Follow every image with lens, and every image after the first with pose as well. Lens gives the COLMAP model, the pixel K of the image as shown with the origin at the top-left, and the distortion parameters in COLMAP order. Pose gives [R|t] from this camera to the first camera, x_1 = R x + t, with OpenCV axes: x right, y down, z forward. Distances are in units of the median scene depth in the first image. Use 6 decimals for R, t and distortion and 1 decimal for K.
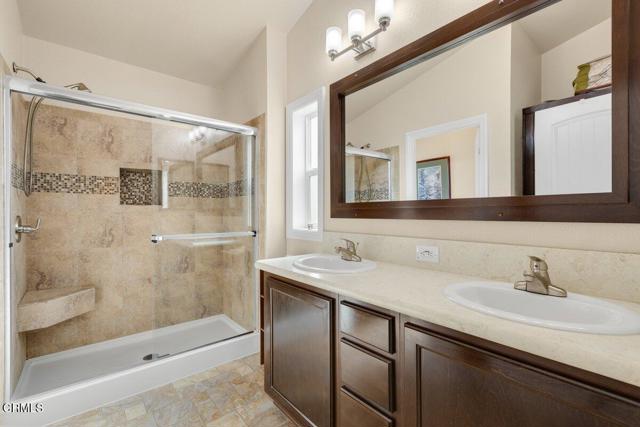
lens RADIAL K [[285.4, 0, 321.7], [0, 285.4, 213.5], [0, 0, 1]] dist [-0.010012, 0.000938]
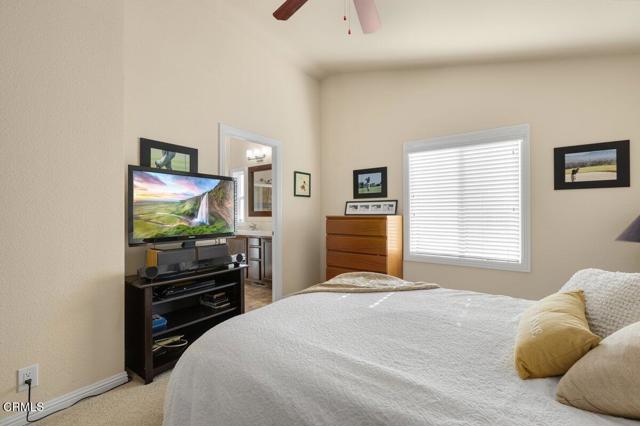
lens RADIAL K [[285.4, 0, 320.7], [0, 285.4, 215.3], [0, 0, 1]] dist [-0.010012, 0.000938]
pose [[0.969571, 0.000358, 0.244808, 0.033474], [-0.002085, 0.999975, 0.006794, -0.018172], [-0.244800, -0.007098, 0.969548, -1.825434]]
